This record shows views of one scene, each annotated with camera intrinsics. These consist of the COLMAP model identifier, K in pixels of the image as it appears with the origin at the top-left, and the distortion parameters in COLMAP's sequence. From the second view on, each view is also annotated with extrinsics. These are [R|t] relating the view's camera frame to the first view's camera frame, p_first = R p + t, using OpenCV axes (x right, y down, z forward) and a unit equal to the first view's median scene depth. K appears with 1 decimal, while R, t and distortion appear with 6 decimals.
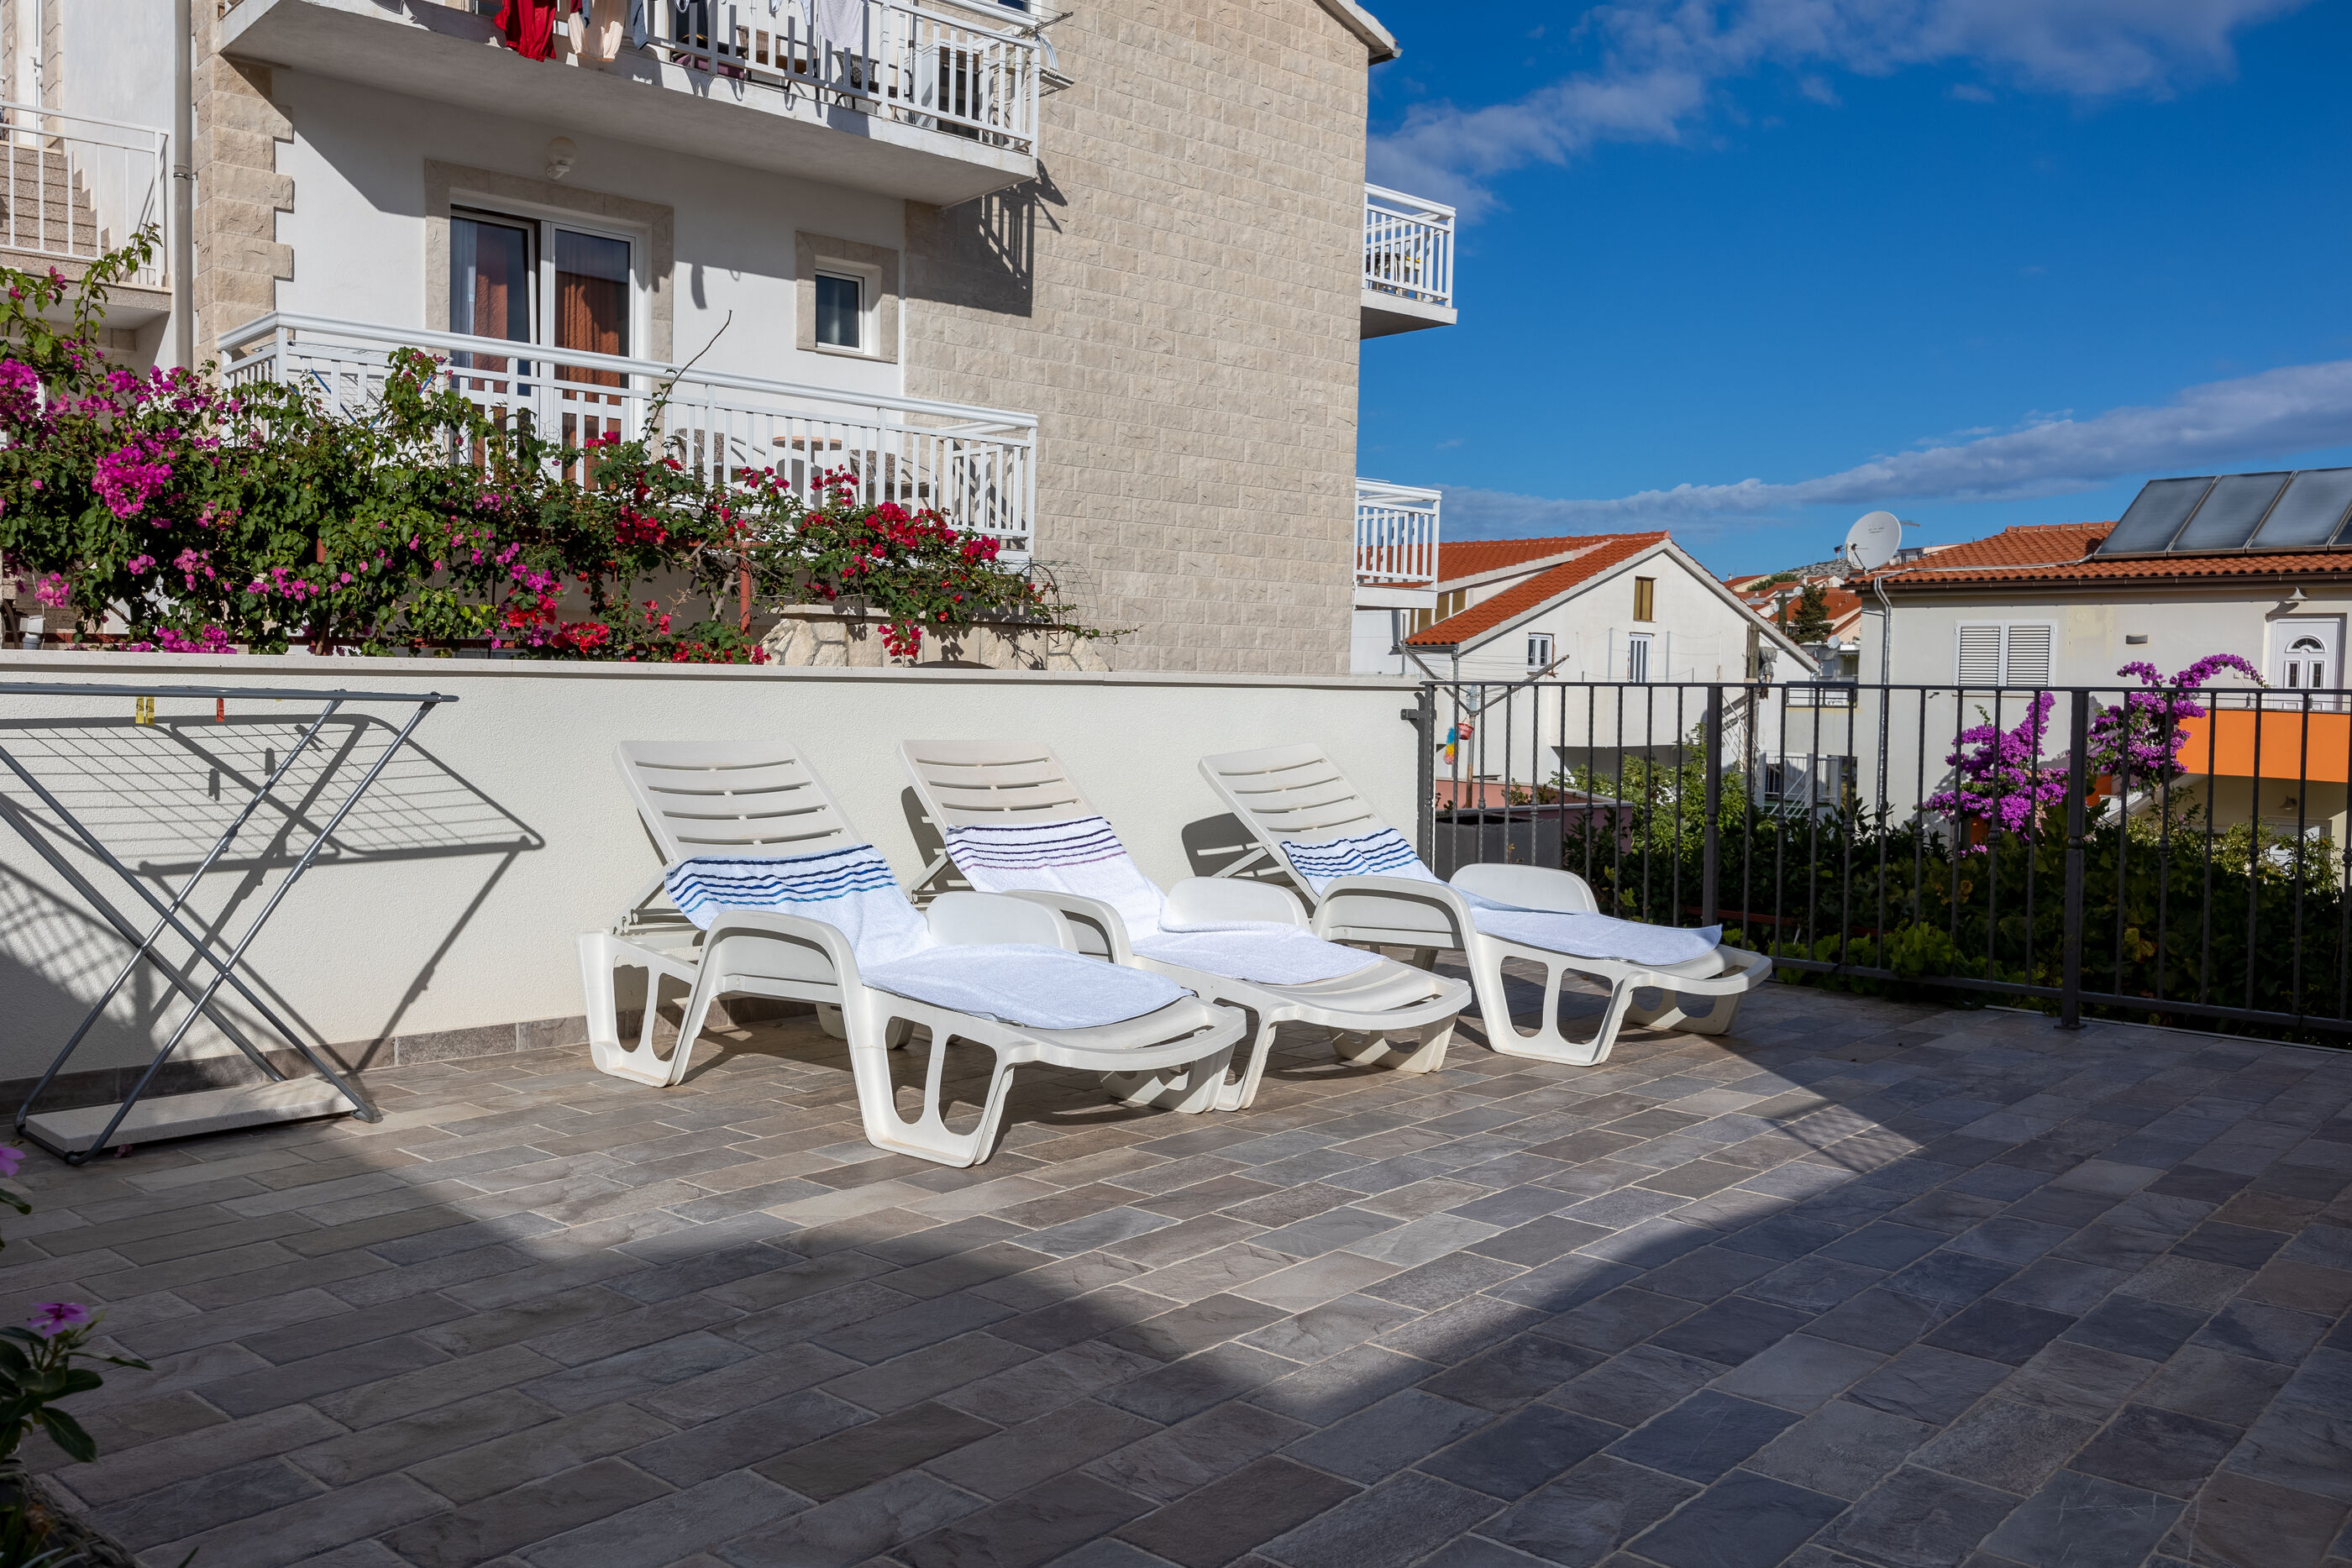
lens RADIAL K [[1869.7, 0, 1184.7], [0, 1869.7, 770.4], [0, 0, 1]] dist [0.002252, -0.005703]
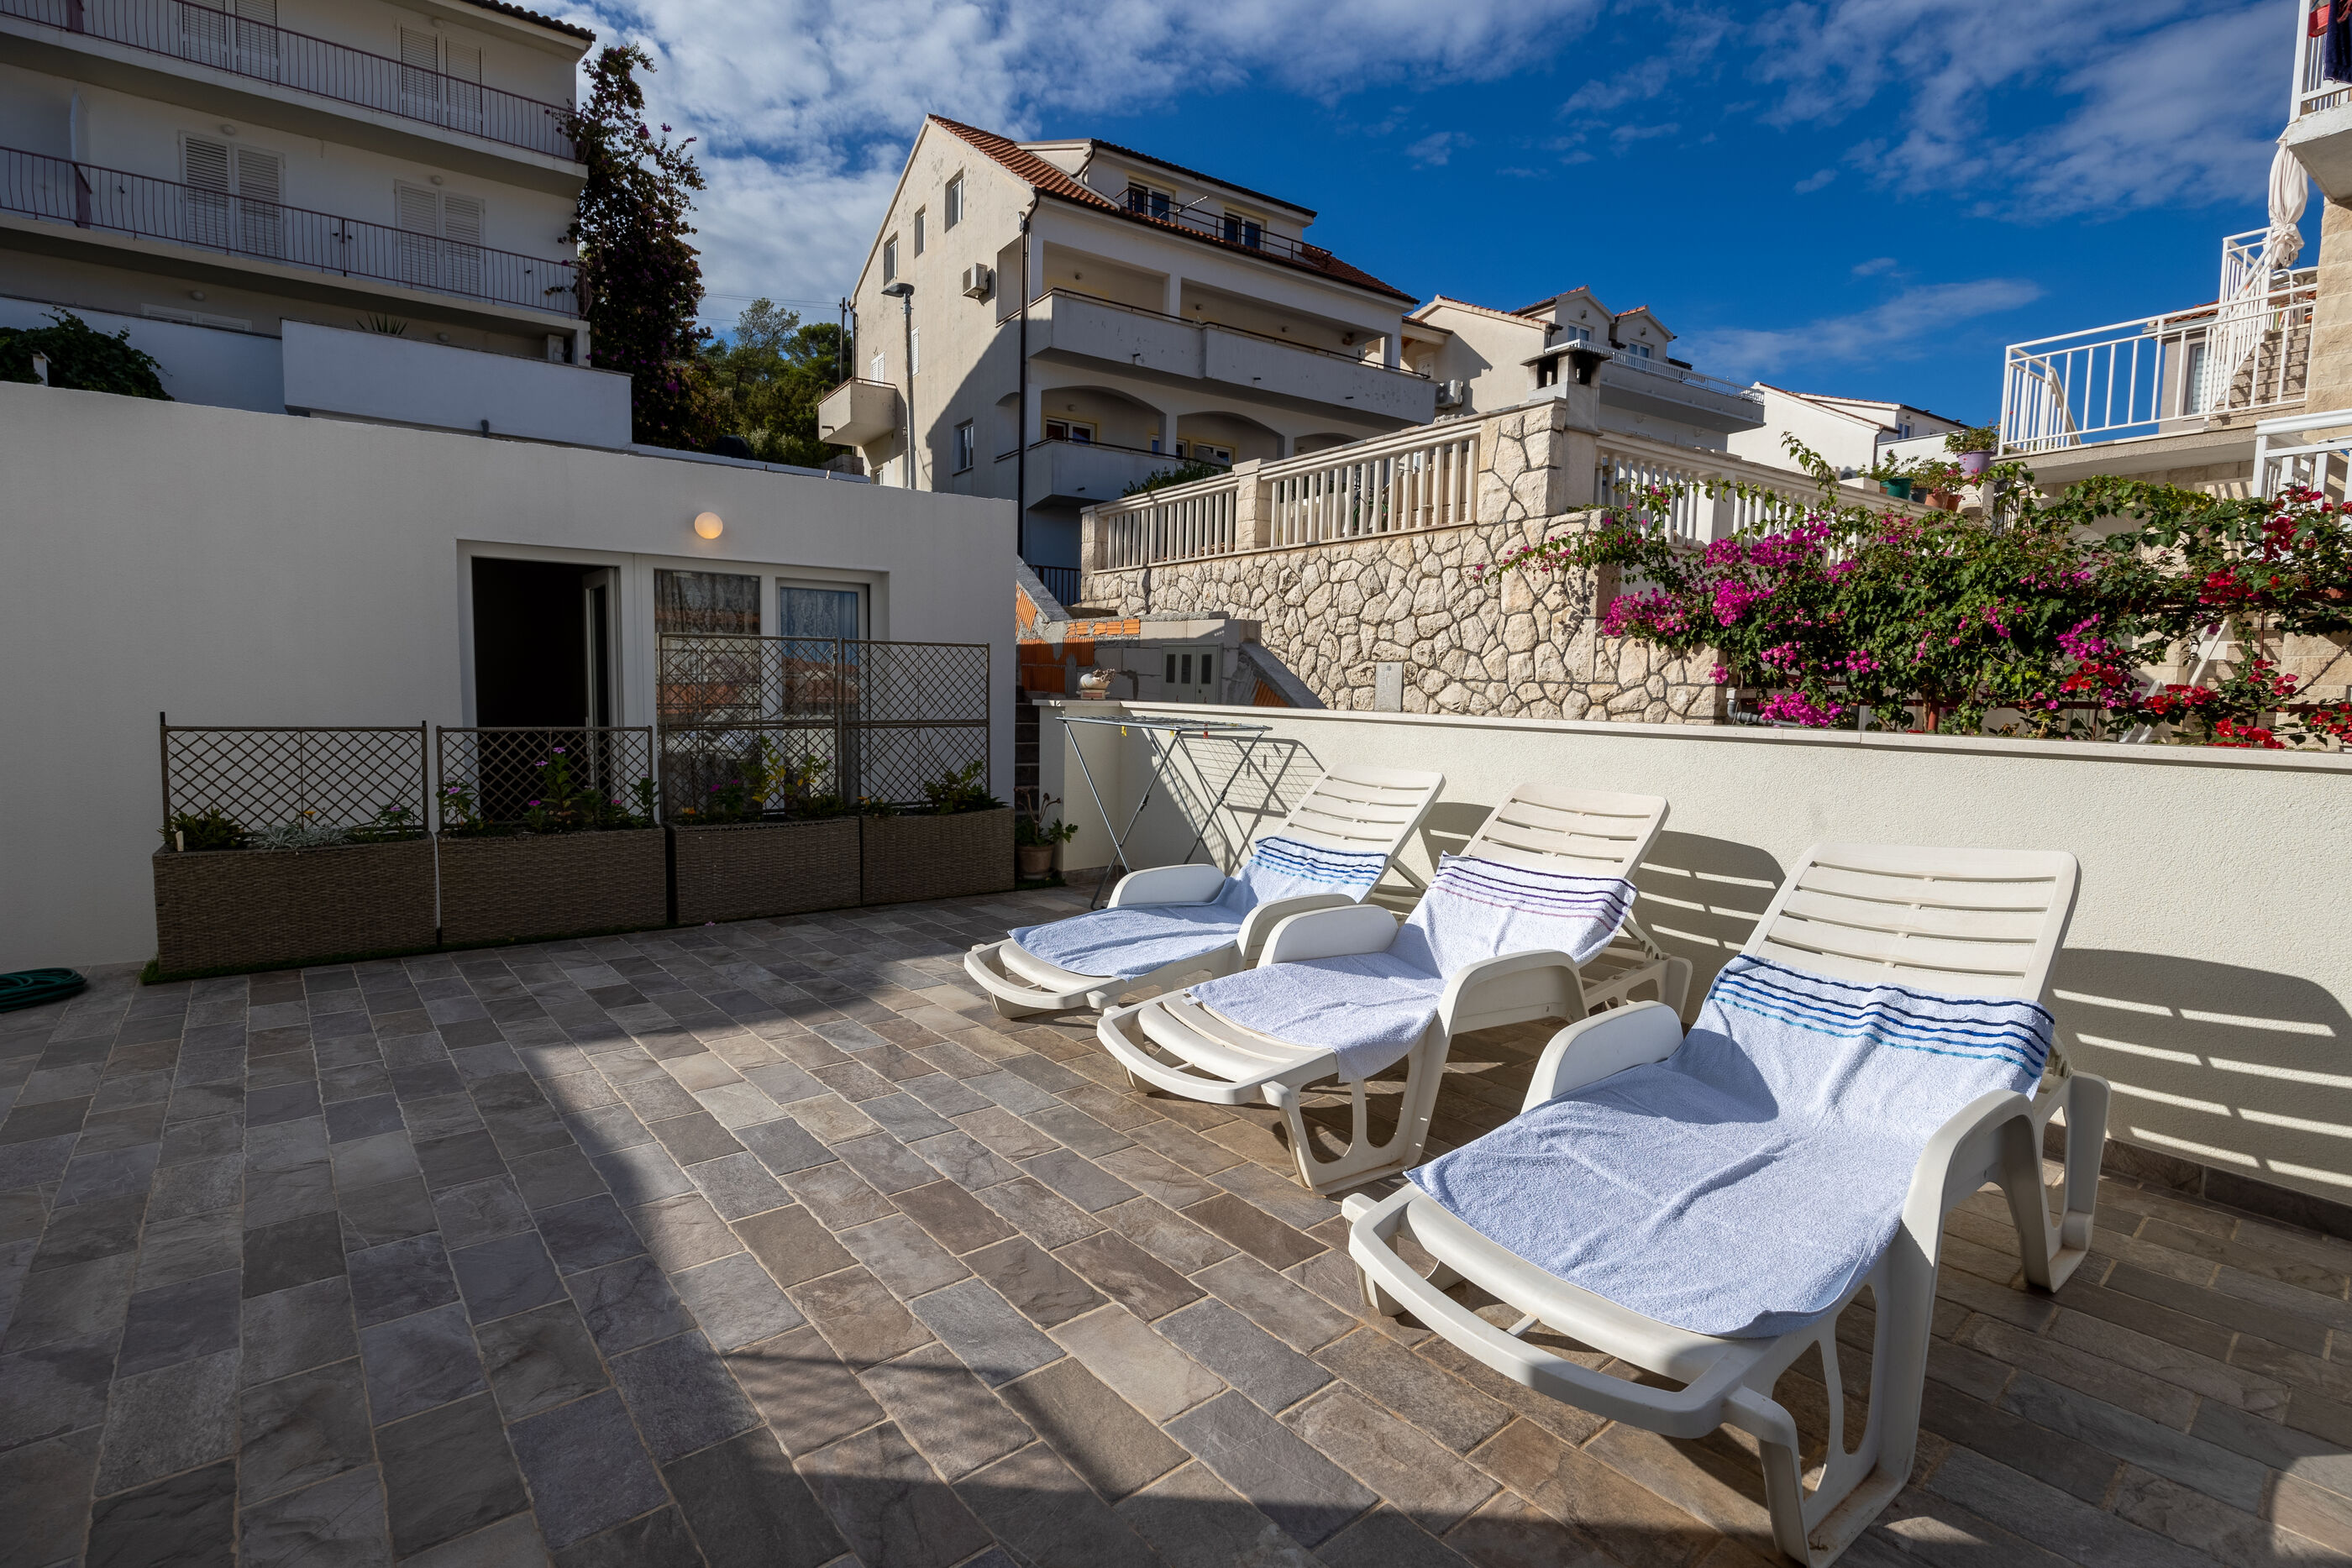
lens RADIAL K [[1083.9, 0, 1178.1], [0, 1083.9, 783.7], [0, 0, 1]] dist [-0.018503, 0.001024]
pose [[-0.139896, 0.072237, -0.987528, 0.341515], [-0.073249, 0.993848, 0.083075, -0.035520], [0.987453, 0.083957, -0.133744, 0.547061]]
